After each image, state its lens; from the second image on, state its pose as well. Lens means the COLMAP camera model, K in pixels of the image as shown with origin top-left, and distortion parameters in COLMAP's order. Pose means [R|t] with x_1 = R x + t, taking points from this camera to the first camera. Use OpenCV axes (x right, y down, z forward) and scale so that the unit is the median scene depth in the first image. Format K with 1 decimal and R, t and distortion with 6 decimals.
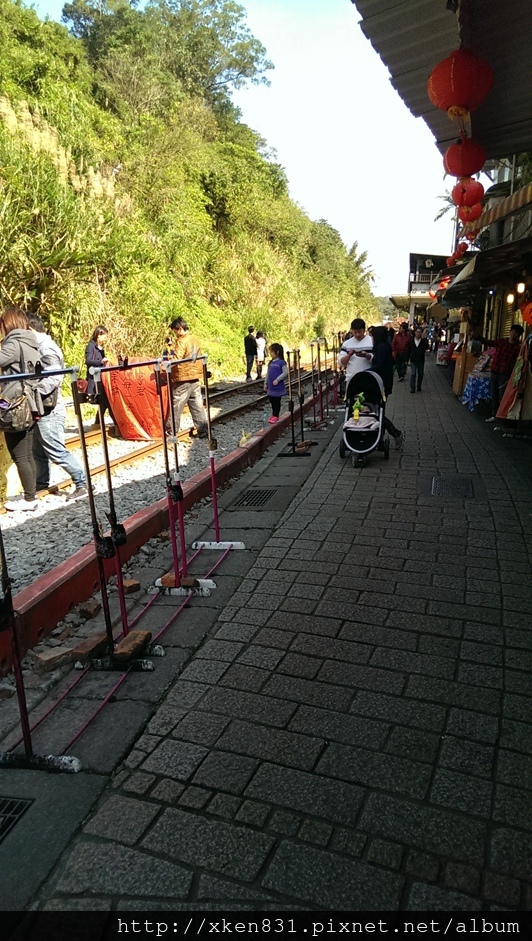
lens RADIAL K [[657.7, 0, 266.0], [0, 657.7, 470.5], [0, 0, 1]] dist [0.044481, -0.065036]
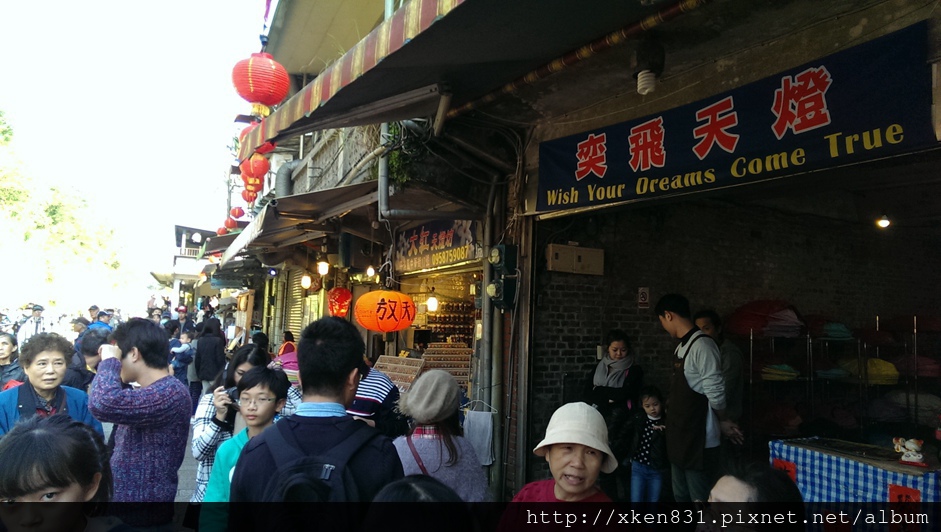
lens RADIAL K [[657.7, 0, 470.5], [0, 657.7, 266.0], [0, 0, 1]] dist [0.044481, -0.065036]
pose [[0.808786, 0.076569, 0.583098, 0.057752], [0.084150, 0.966219, -0.243599, -0.055005], [-0.582052, 0.246087, 0.775021, 0.212029]]
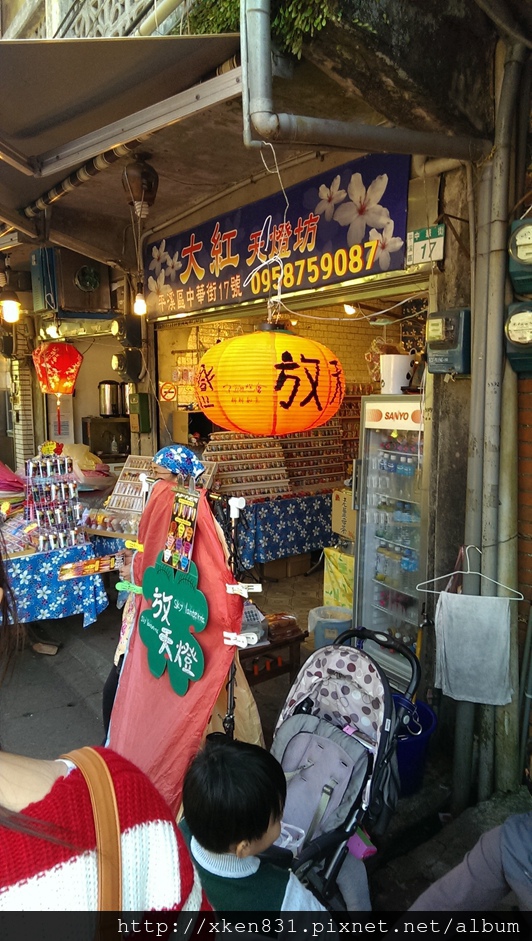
lens RADIAL K [[657.7, 0, 266.0], [0, 657.7, 470.5], [0, 0, 1]] dist [0.044481, -0.065036]
pose [[0.664385, -0.089721, 0.741986, 0.123540], [0.146948, 0.989072, -0.011981, -0.104432], [-0.732802, 0.116993, 0.670309, 0.438368]]
